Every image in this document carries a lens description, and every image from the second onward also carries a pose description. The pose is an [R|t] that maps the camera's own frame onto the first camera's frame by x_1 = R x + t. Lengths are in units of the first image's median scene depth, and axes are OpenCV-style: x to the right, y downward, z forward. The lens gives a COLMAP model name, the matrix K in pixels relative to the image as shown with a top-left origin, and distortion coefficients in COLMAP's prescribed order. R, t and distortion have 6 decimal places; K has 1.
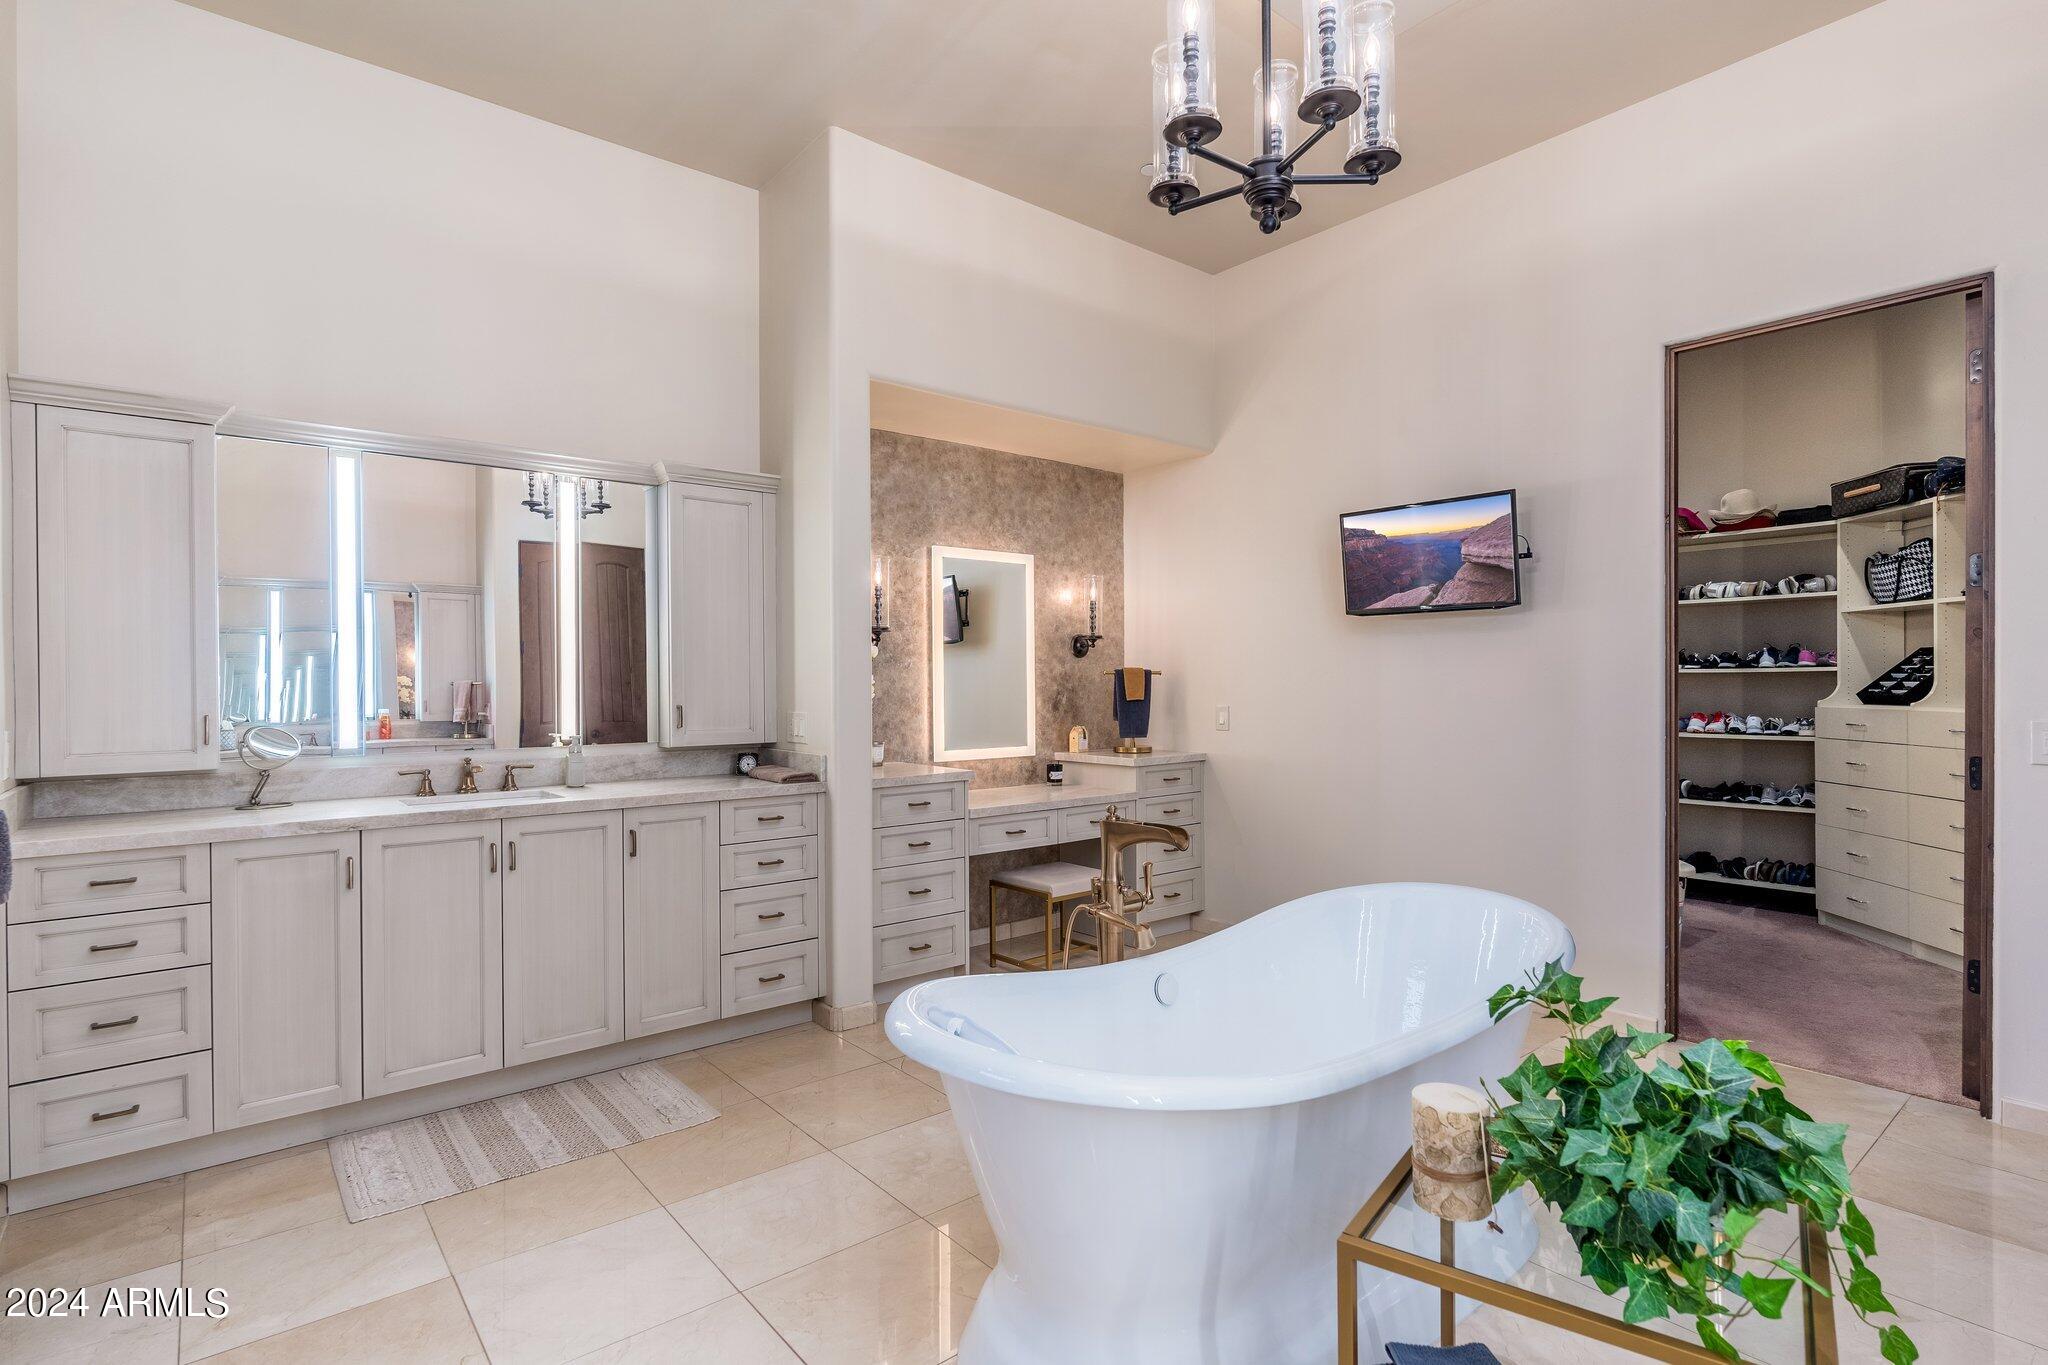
lens RADIAL K [[1001.0, 0, 1028.1], [0, 1001.0, 688.2], [0, 0, 1]] dist [0.005426, 0.000263]
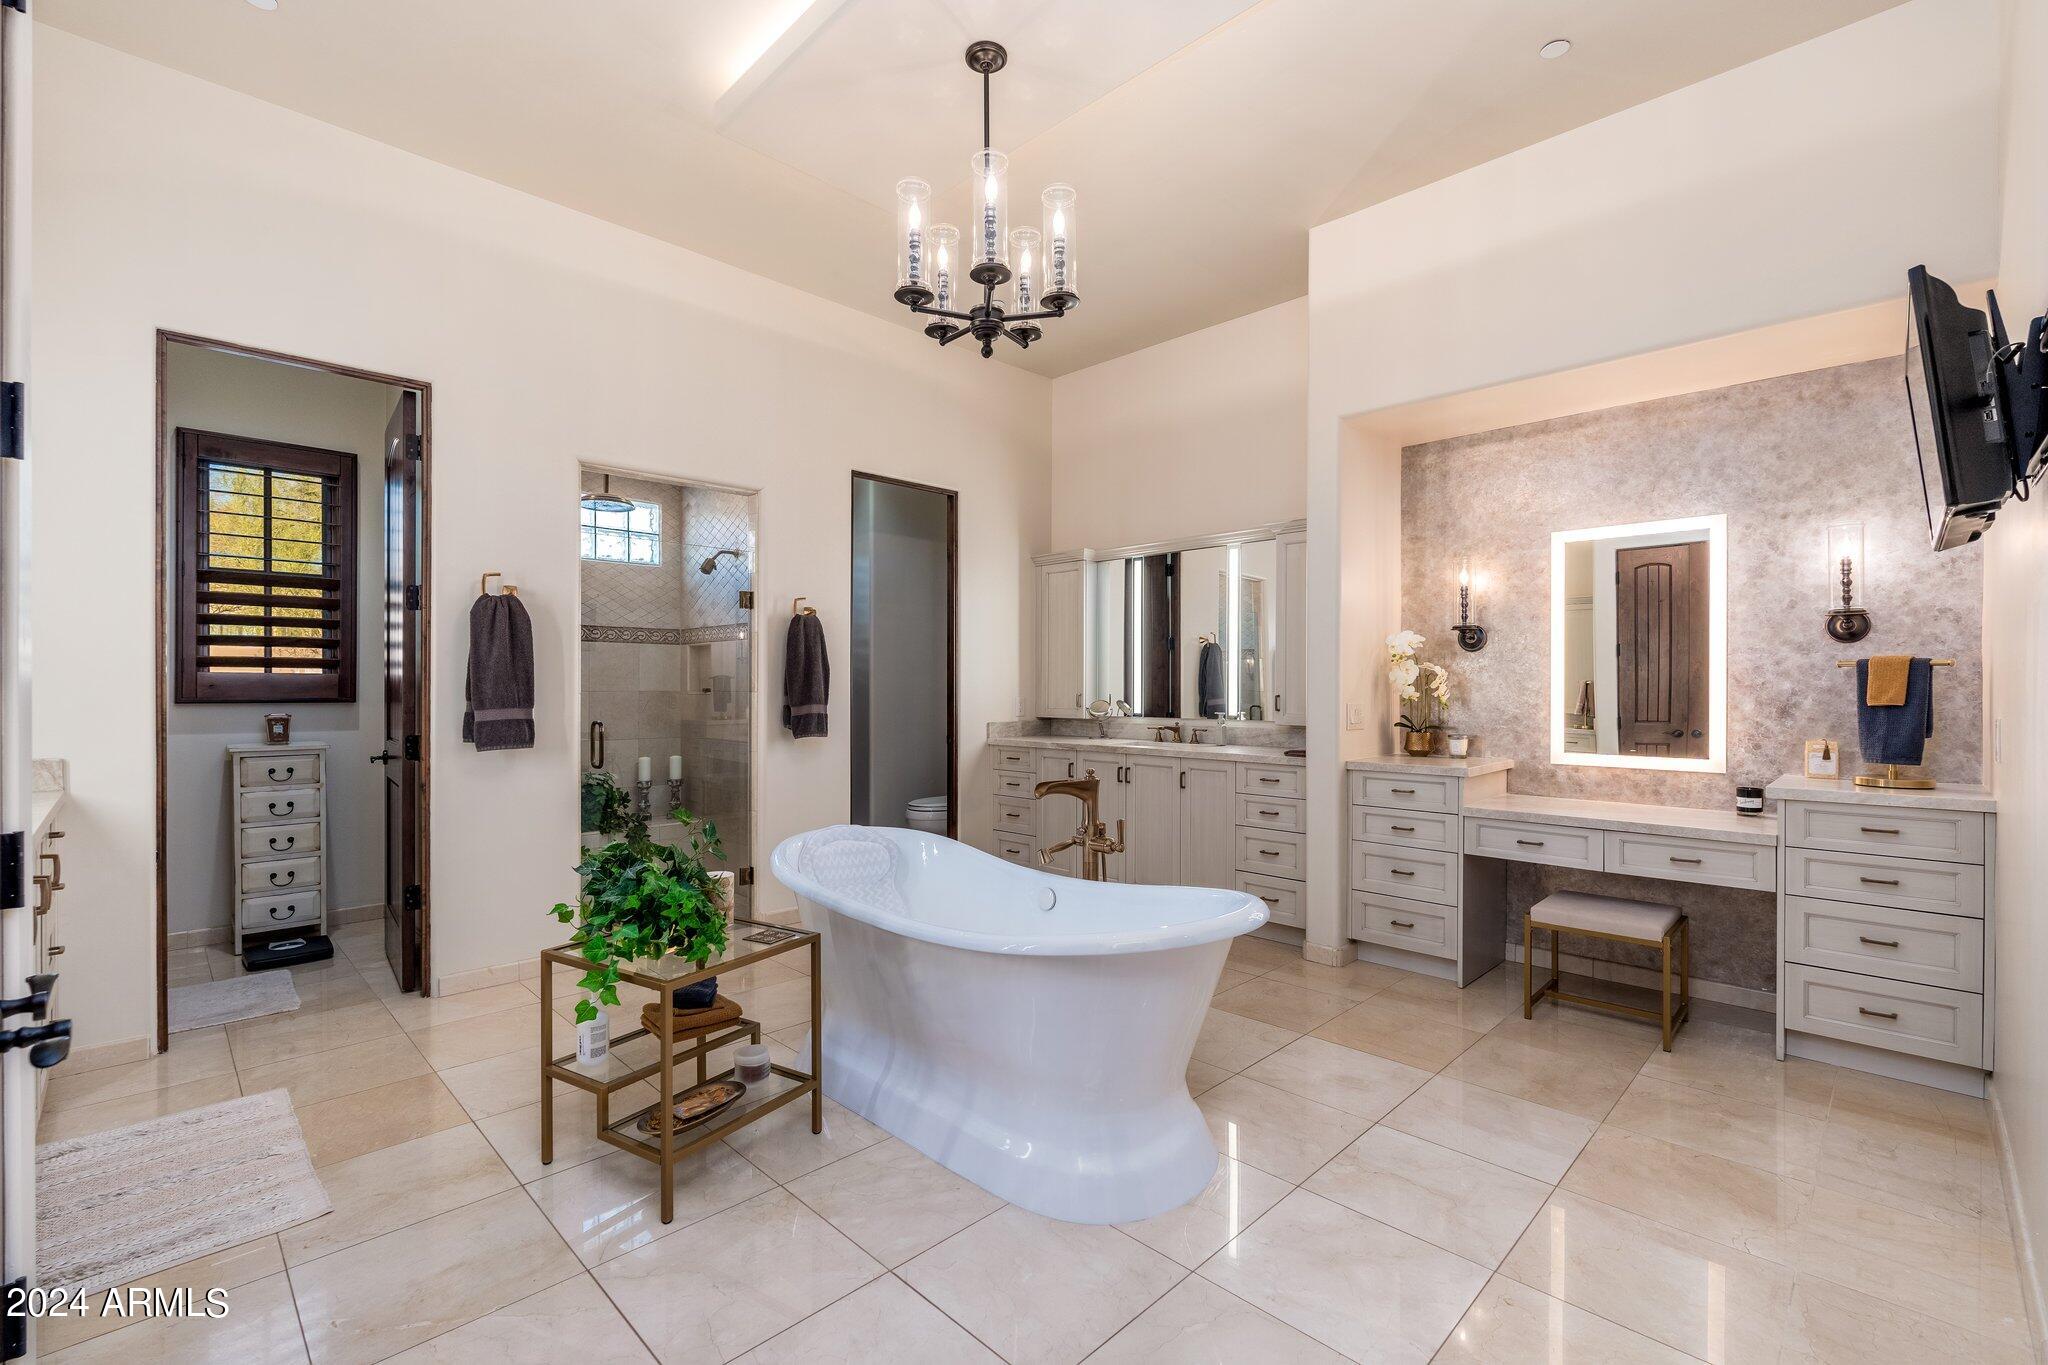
lens RADIAL K [[910.0, 0, 1027.7], [0, 910.0, 681.4], [0, 0, 1]] dist [-0.000722, -0.000266]
pose [[0.076706, 0.004931, -0.997042, 0.798891], [-0.000863, 0.999988, 0.004879, -0.007888], [0.997053, 0.000486, 0.076709, 0.491578]]
